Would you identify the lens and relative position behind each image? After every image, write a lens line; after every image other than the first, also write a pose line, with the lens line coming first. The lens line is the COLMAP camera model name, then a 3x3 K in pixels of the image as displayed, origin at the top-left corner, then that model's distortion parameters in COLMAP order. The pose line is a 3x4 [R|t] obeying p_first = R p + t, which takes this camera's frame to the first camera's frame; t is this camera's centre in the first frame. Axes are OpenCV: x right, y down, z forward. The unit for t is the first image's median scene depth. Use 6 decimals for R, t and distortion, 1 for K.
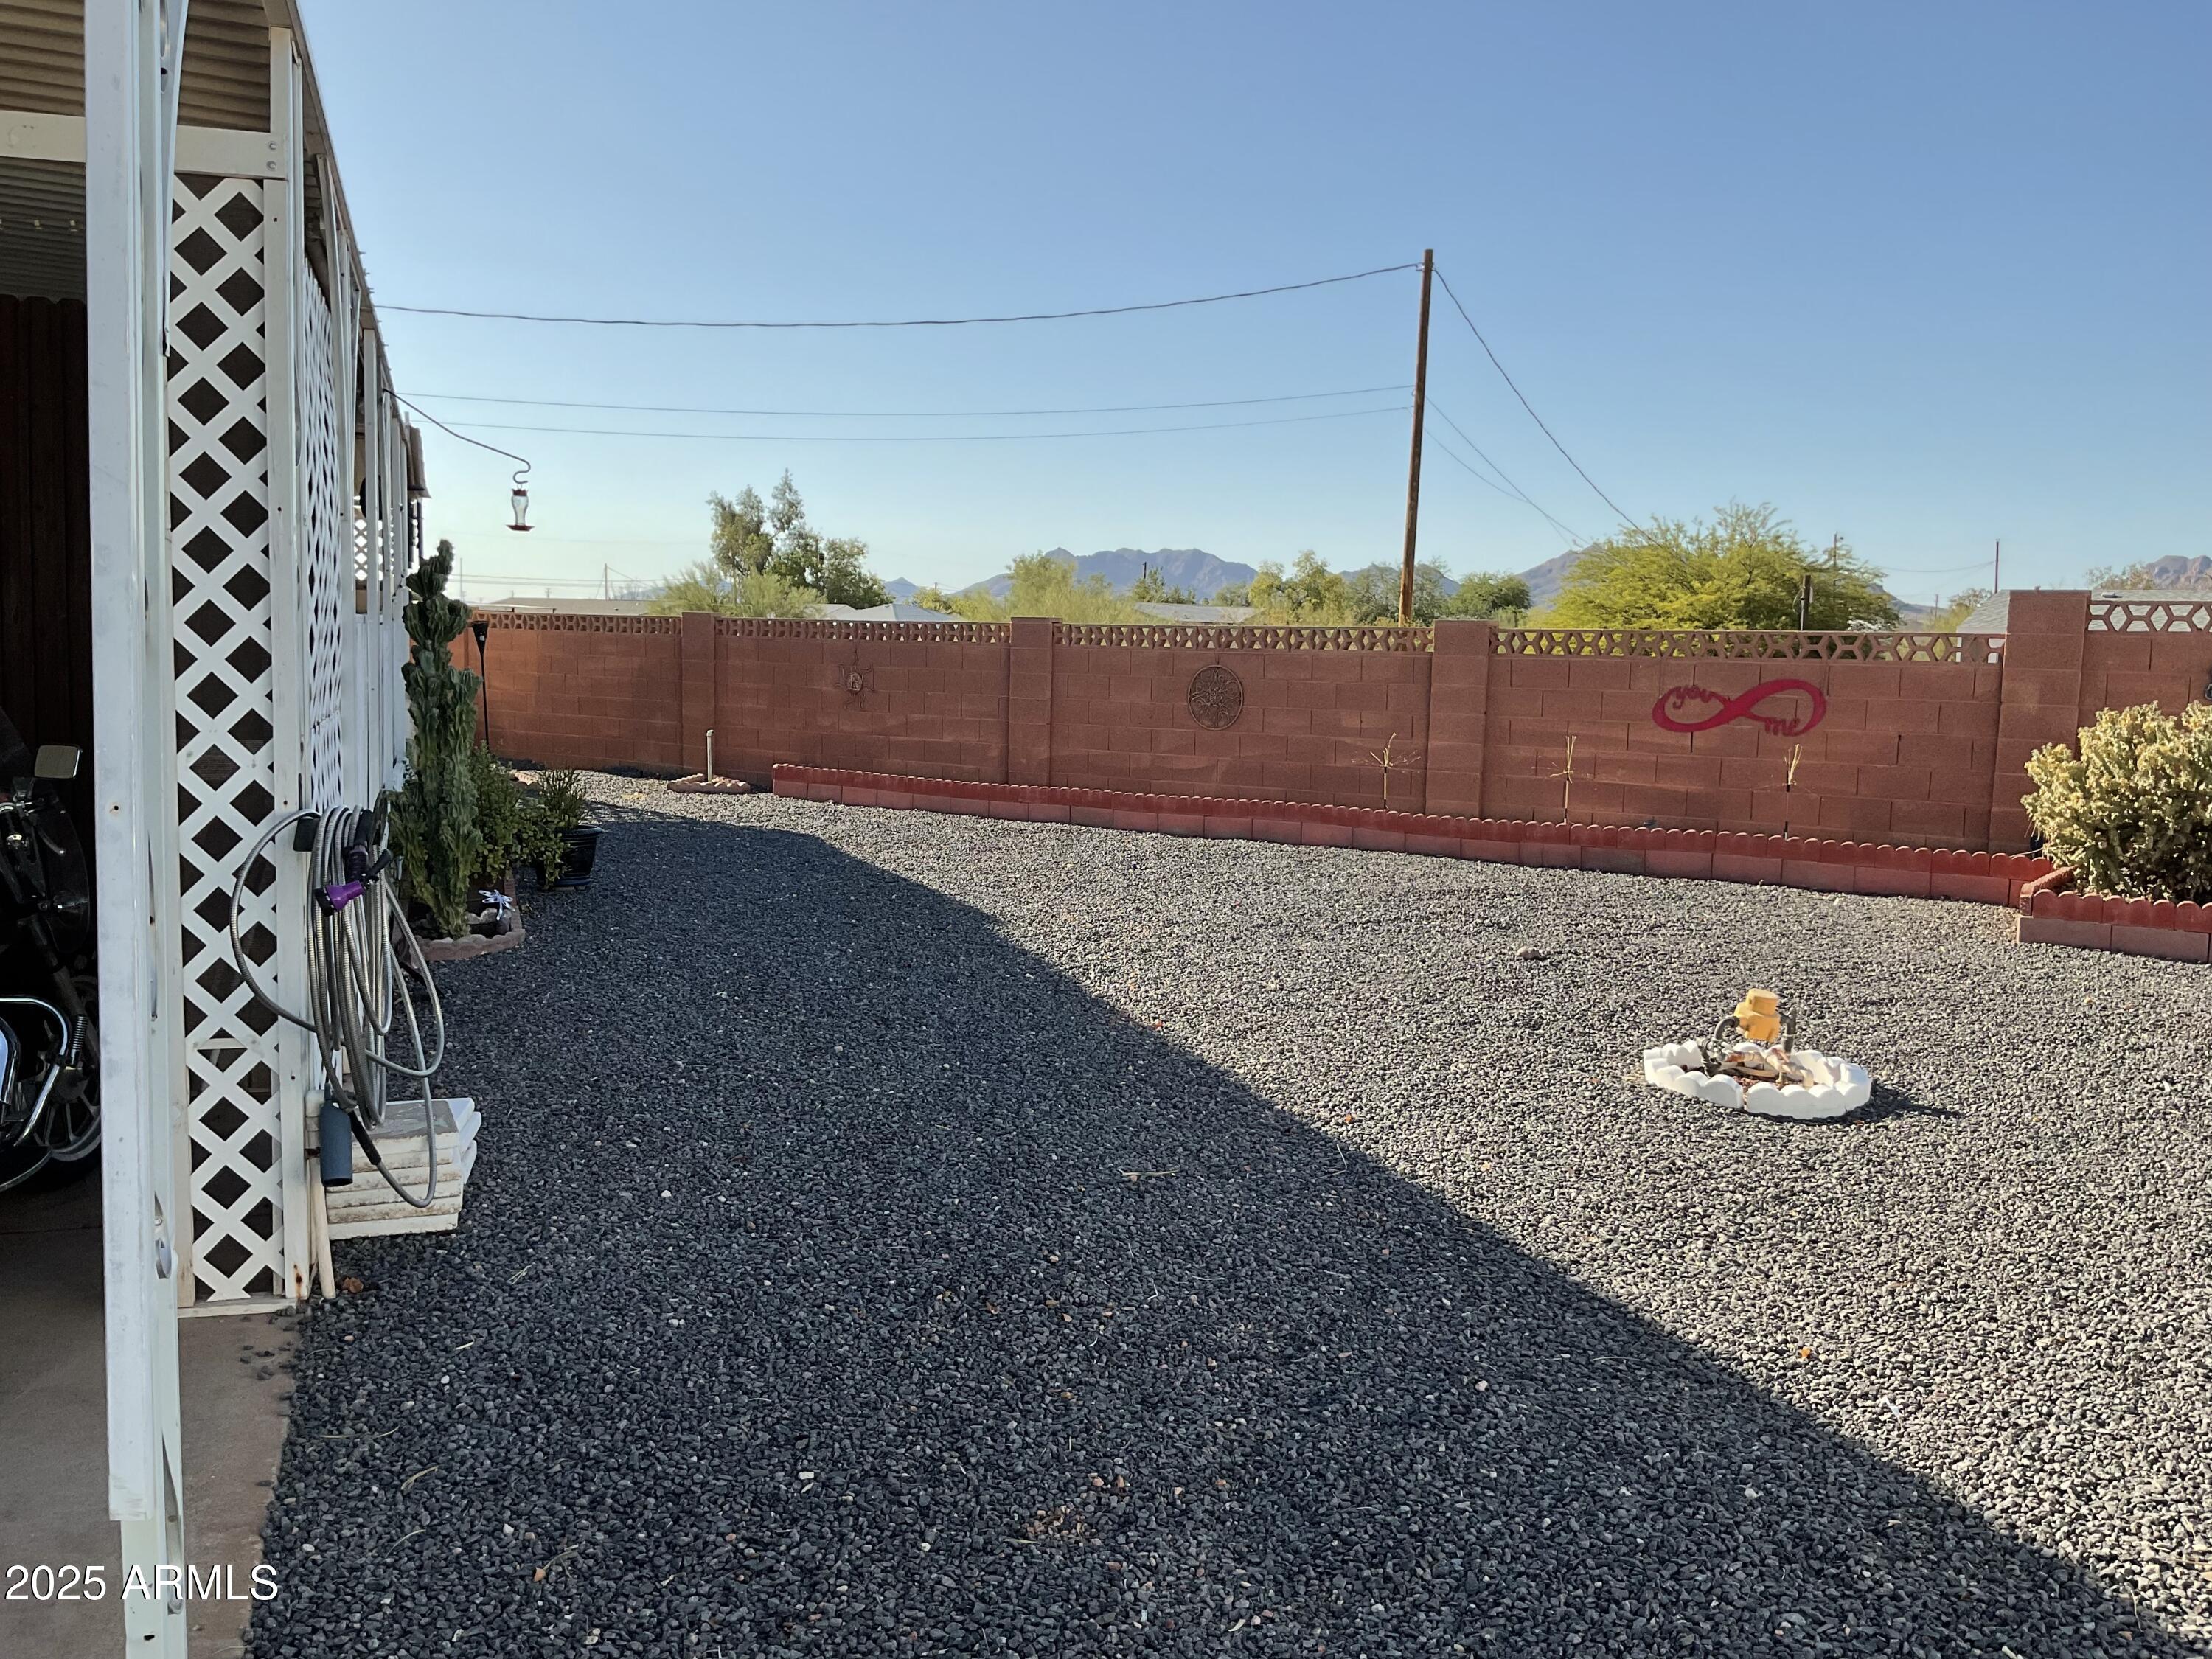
lens RADIAL K [[1824.1, 0, 1106.0], [0, 1824.1, 829.5], [0, 0, 1]] dist [0.135884, -0.279428]
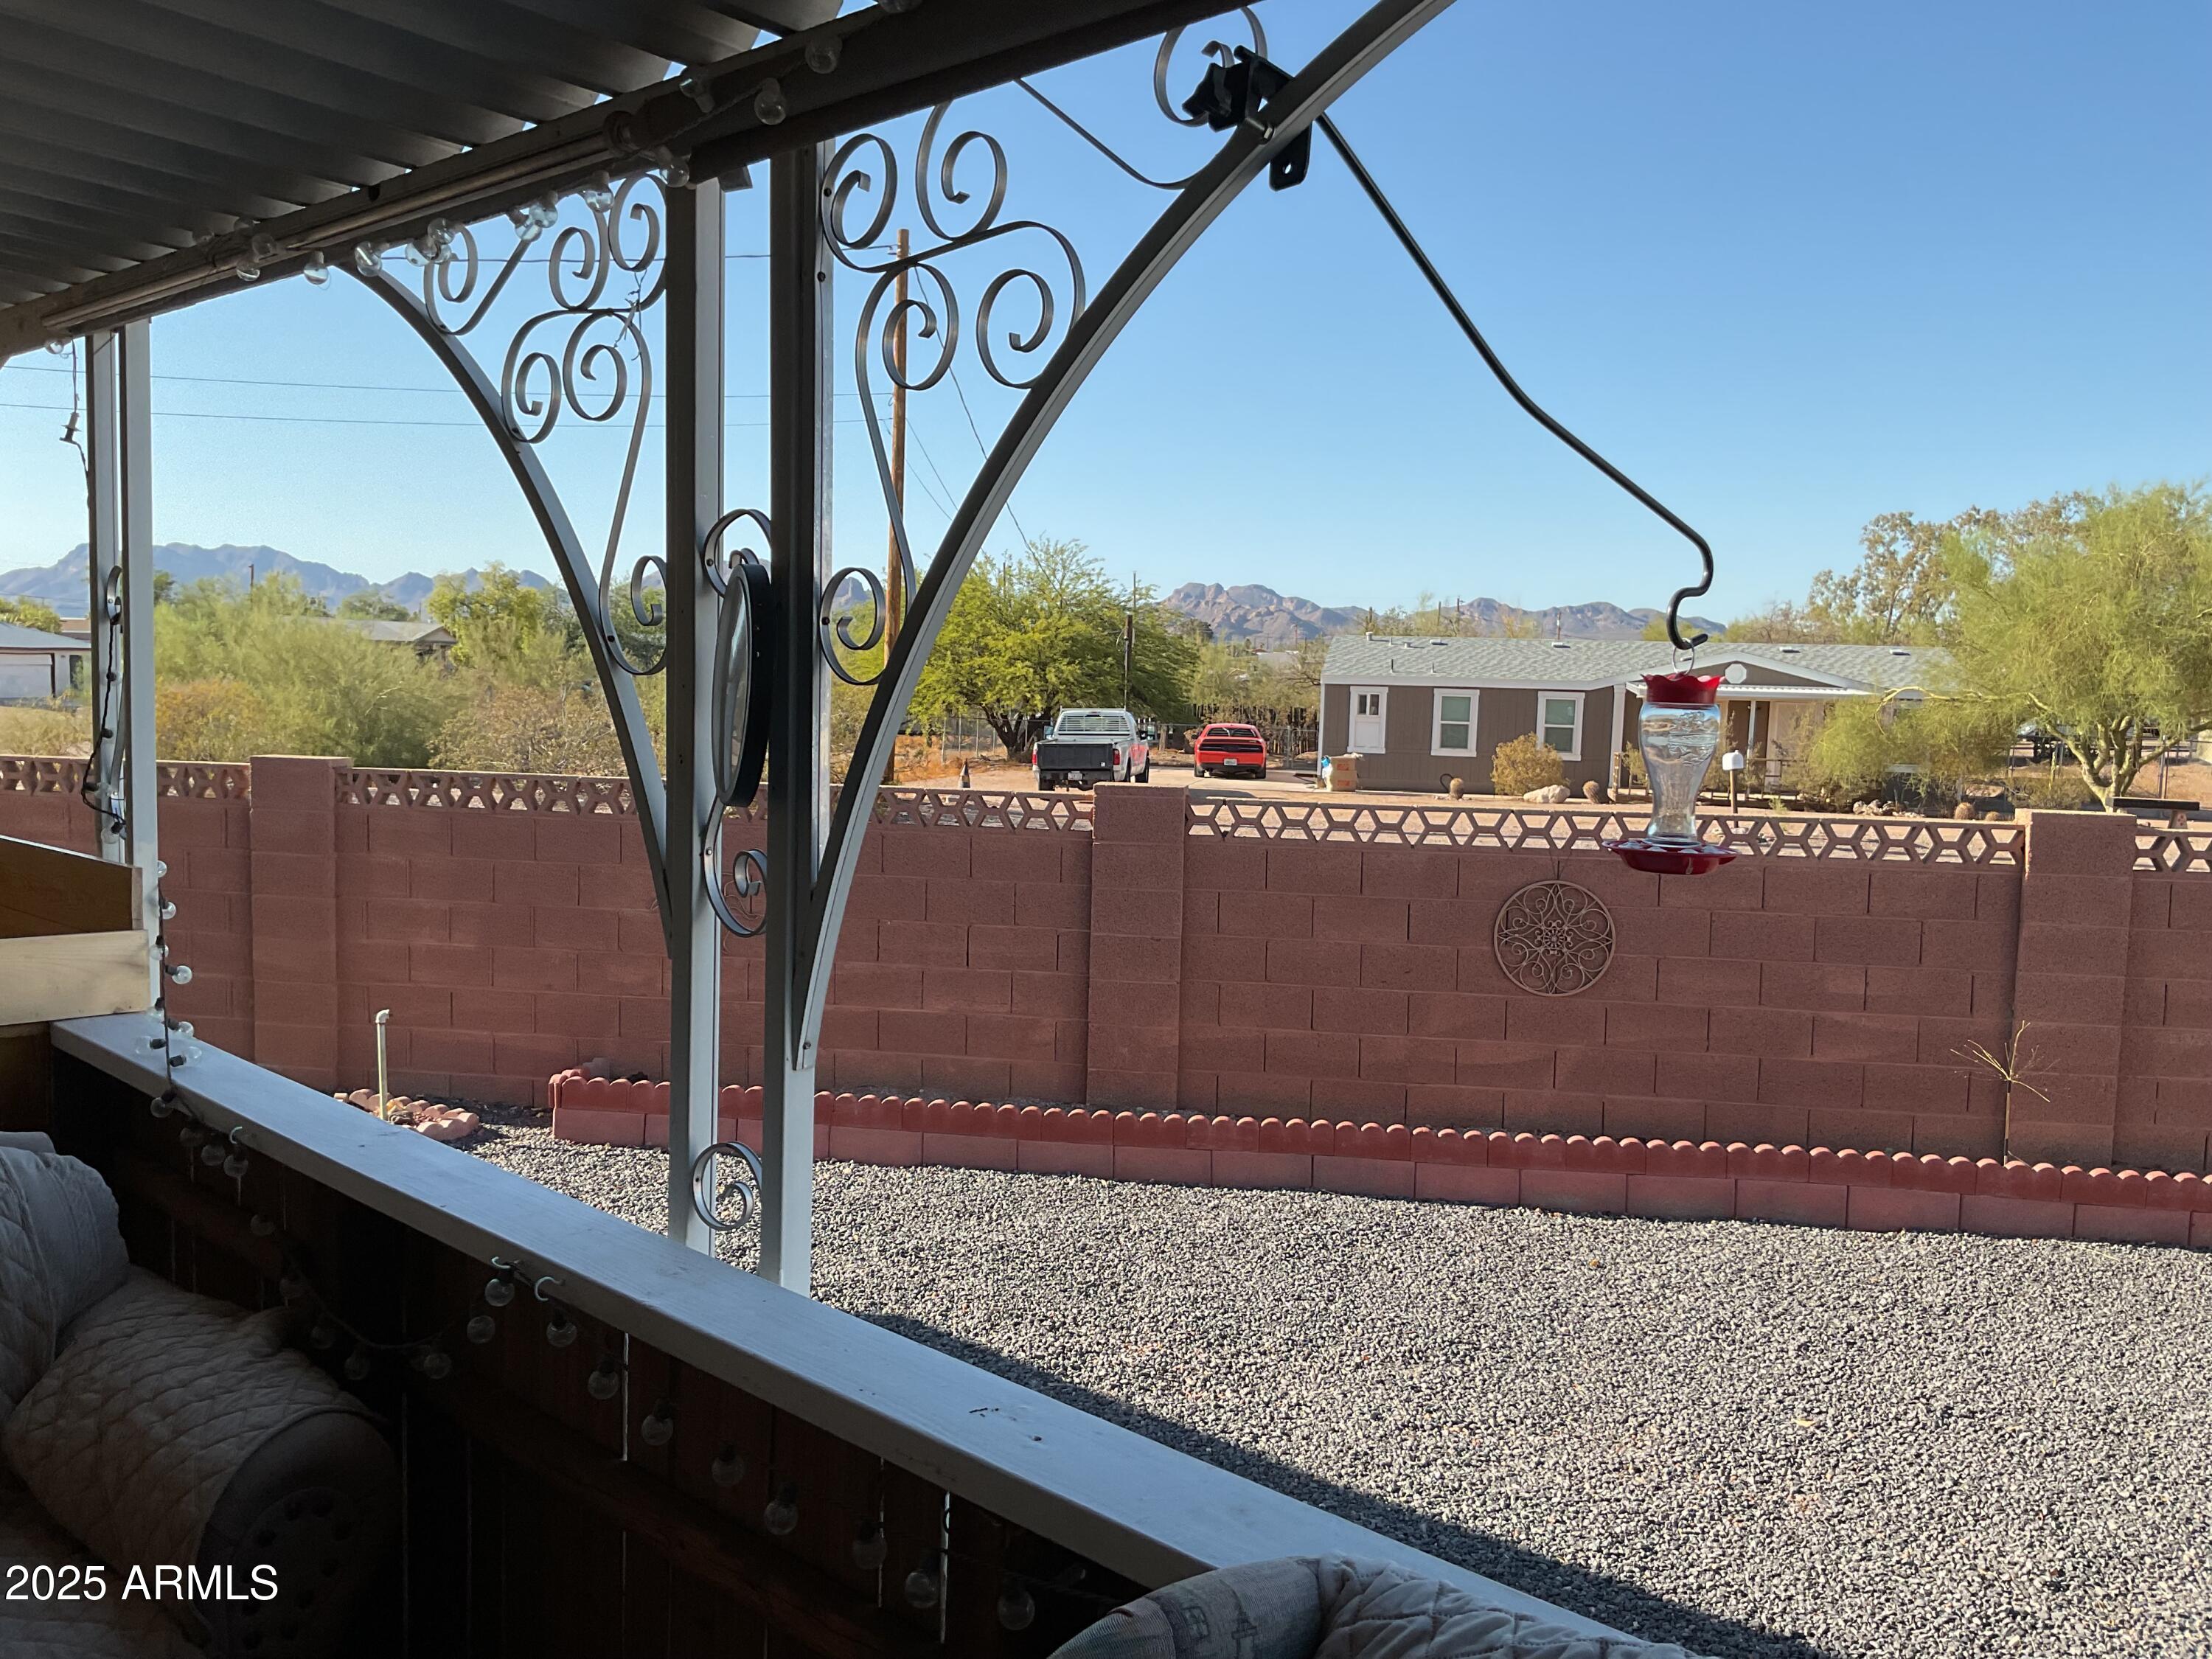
lens RADIAL K [[1824.1, 0, 1106.0], [0, 1824.1, 829.5], [0, 0, 1]] dist [0.135884, -0.279428]
pose [[0.892255, -0.038779, 0.449864, -0.293252], [0.041621, 0.999127, 0.003575, -0.106416], [-0.449610, 0.015534, 0.893090, 0.531307]]
